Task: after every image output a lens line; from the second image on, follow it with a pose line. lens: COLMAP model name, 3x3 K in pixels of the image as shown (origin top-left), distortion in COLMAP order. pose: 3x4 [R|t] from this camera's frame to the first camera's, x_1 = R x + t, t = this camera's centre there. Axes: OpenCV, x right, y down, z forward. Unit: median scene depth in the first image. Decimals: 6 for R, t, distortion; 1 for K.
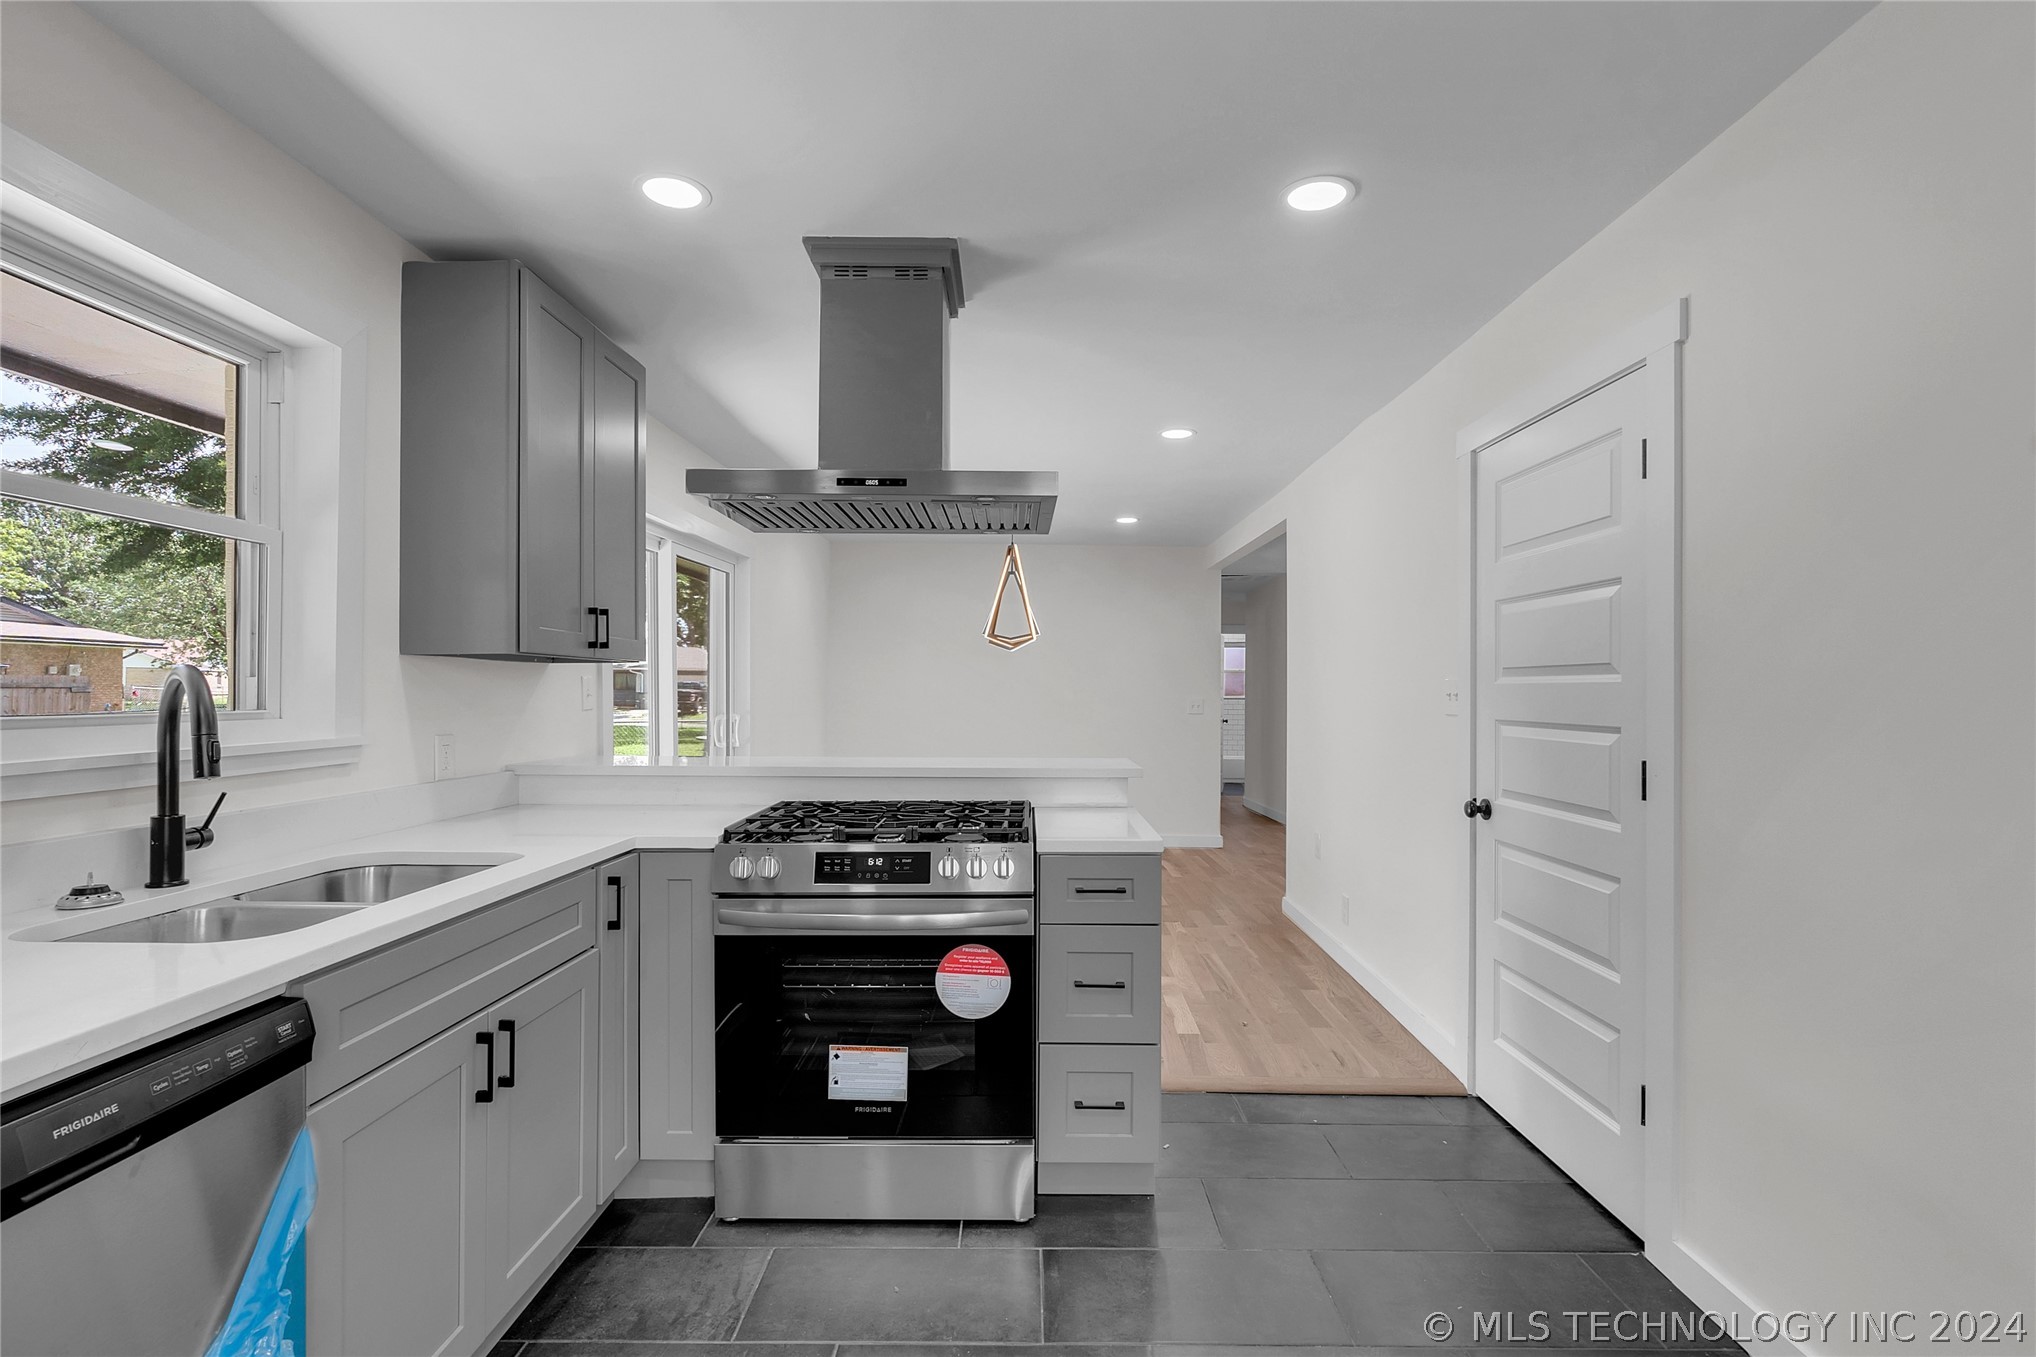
lens RADIAL K [[945.6, 0, 1034.1], [0, 945.6, 687.9], [0, 0, 1]] dist [-0.010141, 0.001446]
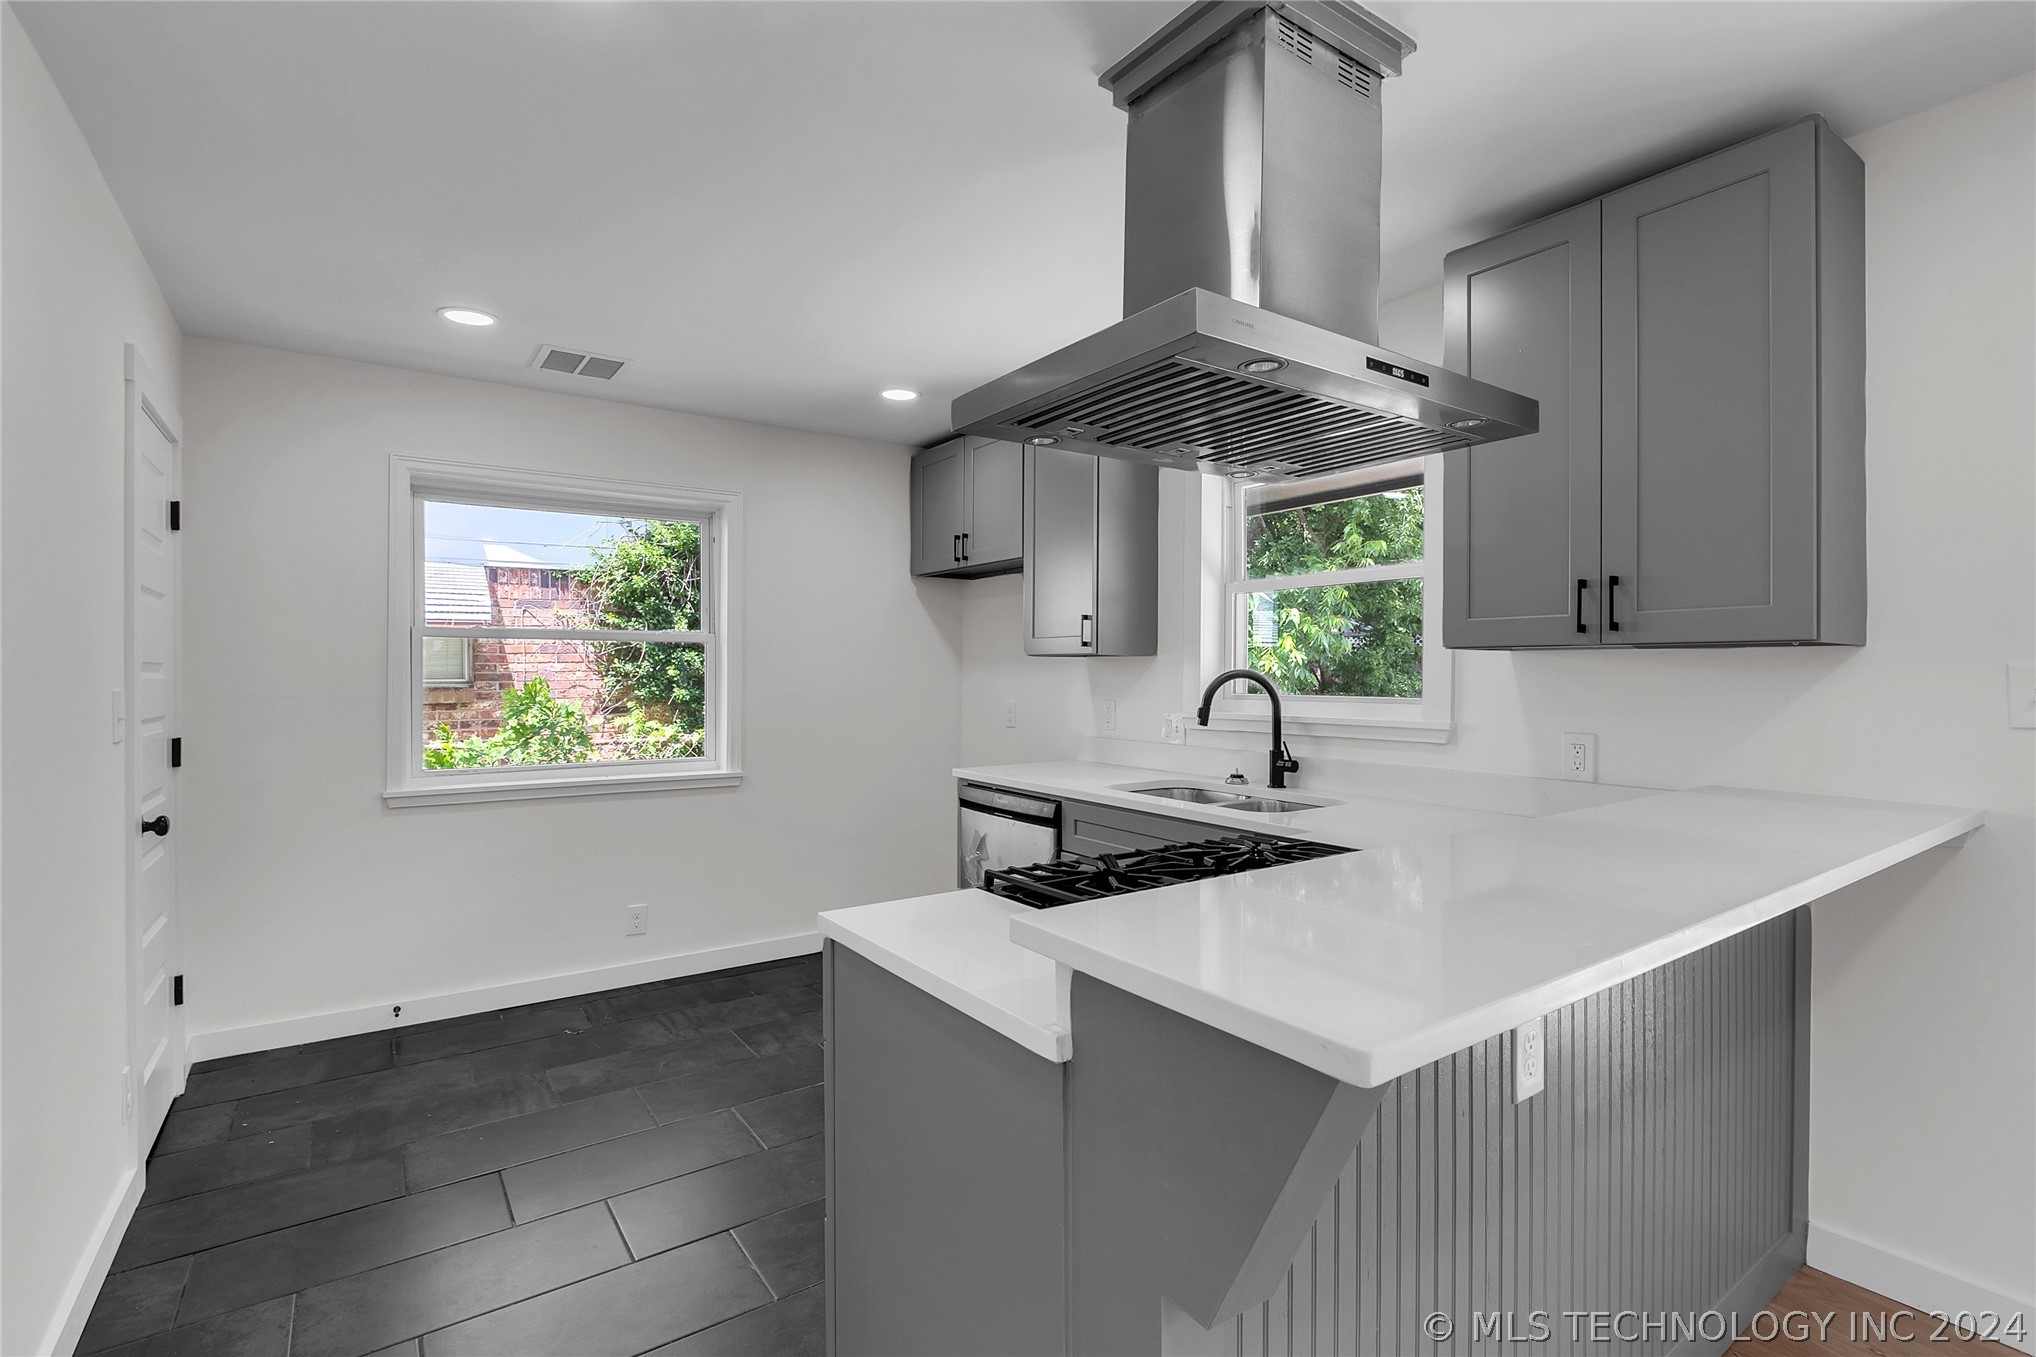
lens RADIAL K [[945.6, 0, 1021.5], [0, 945.6, 669.8], [0, 0, 1]] dist [-0.010141, 0.001446]
pose [[-0.826994, -0.001839, -0.562208, 0.398793], [0.001159, 0.999987, -0.004976, -0.009976], [0.562210, -0.004767, -0.826981, 1.655768]]
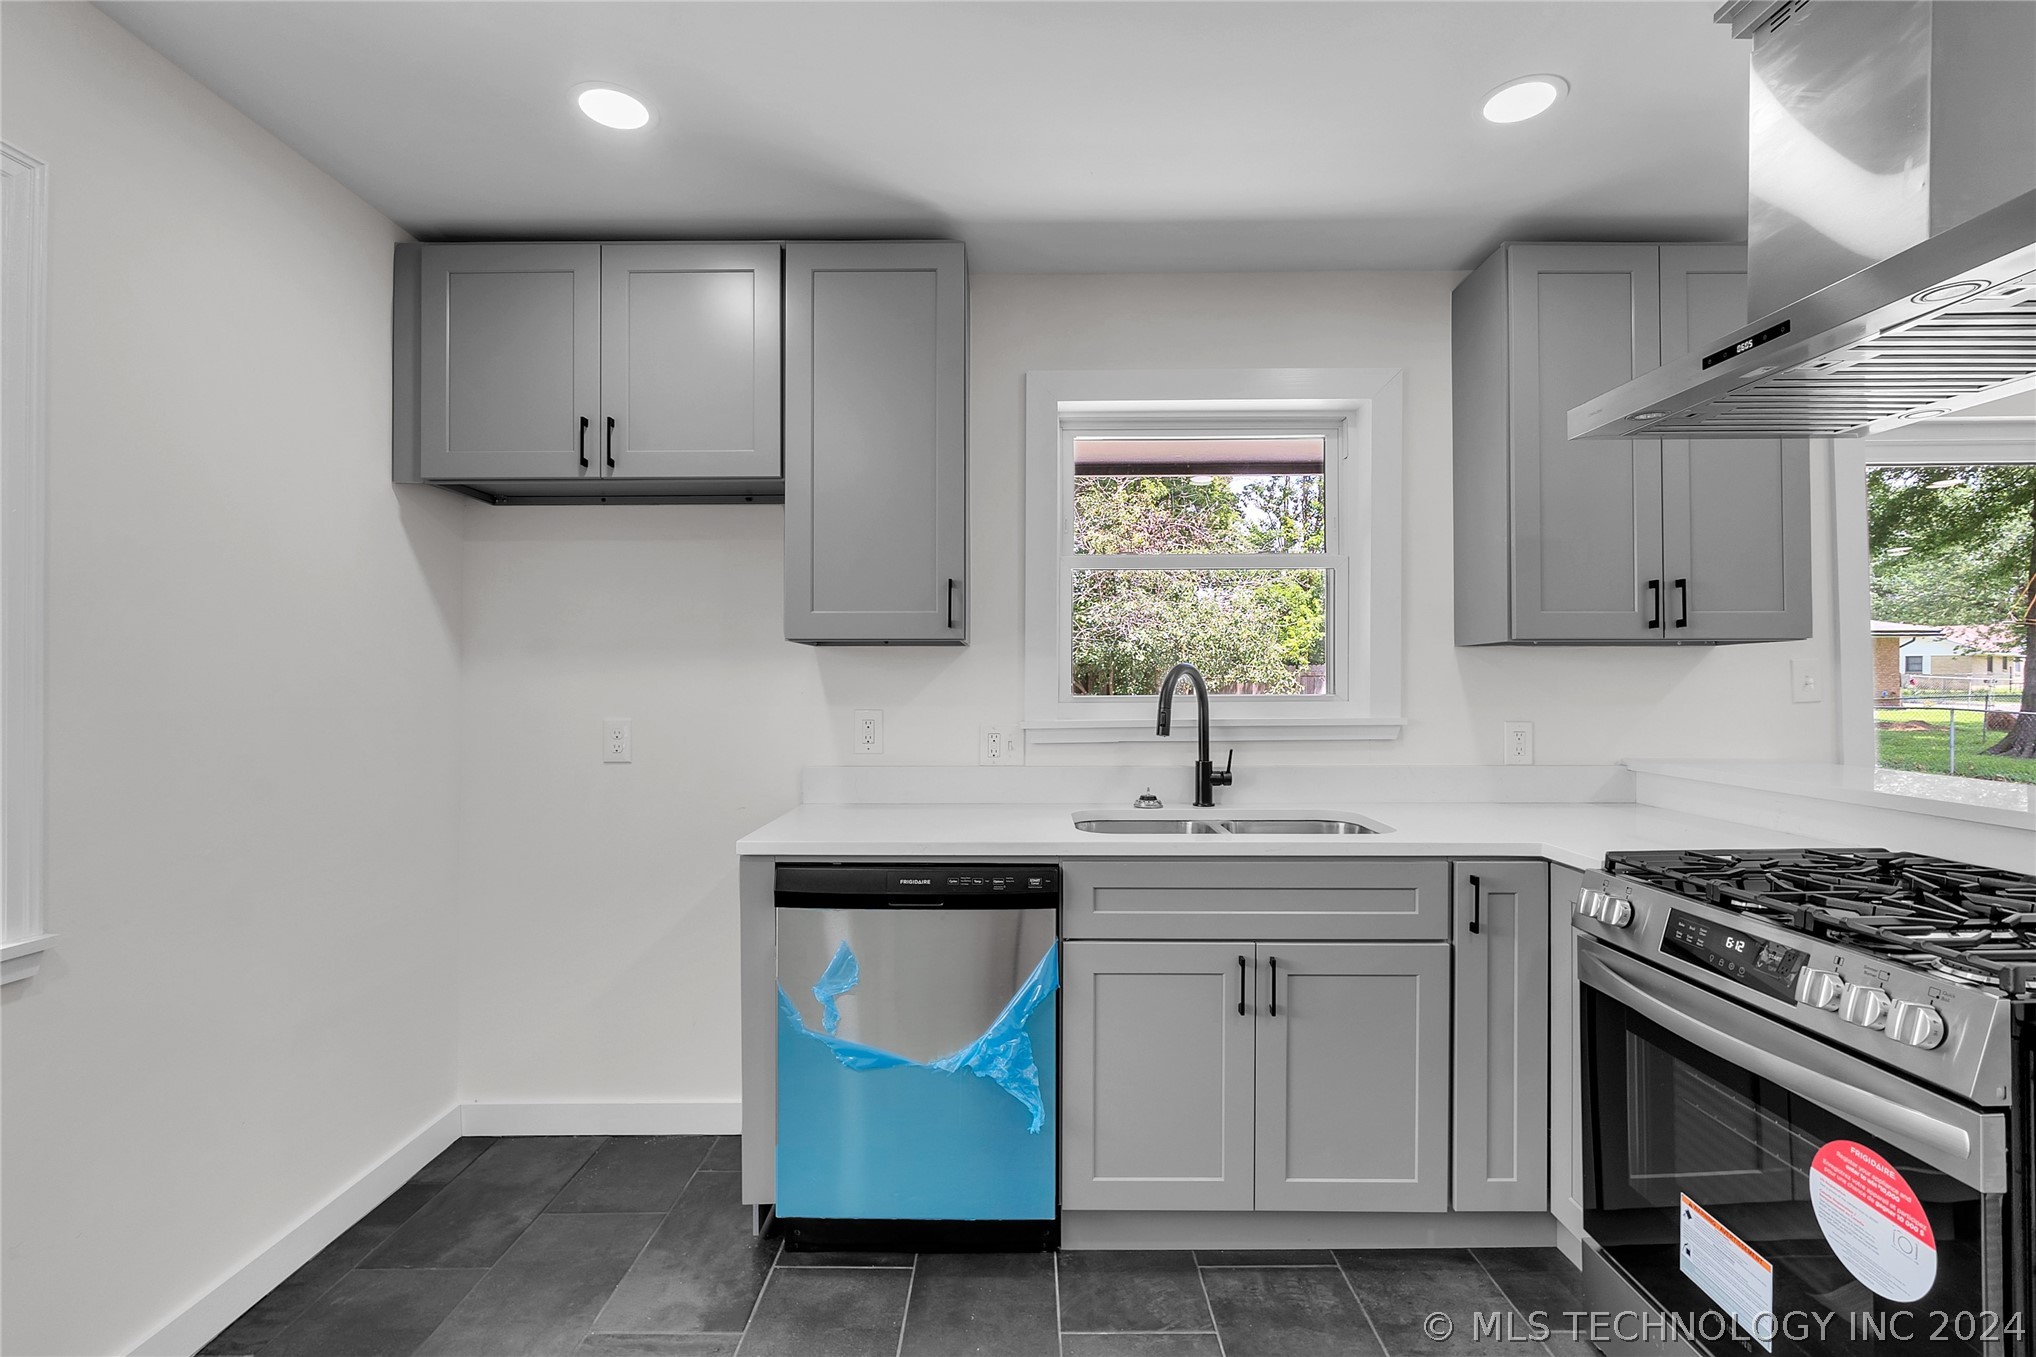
lens RADIAL K [[945.6, 0, 1018.1], [0, 945.6, 688.6], [0, 0, 1]] dist [-0.010141, 0.001446]
pose [[-0.014537, 0.005953, -0.999877, 0.468077], [0.007058, 0.999958, 0.005851, 0.004171], [0.999869, -0.006972, -0.014578, 0.524704]]
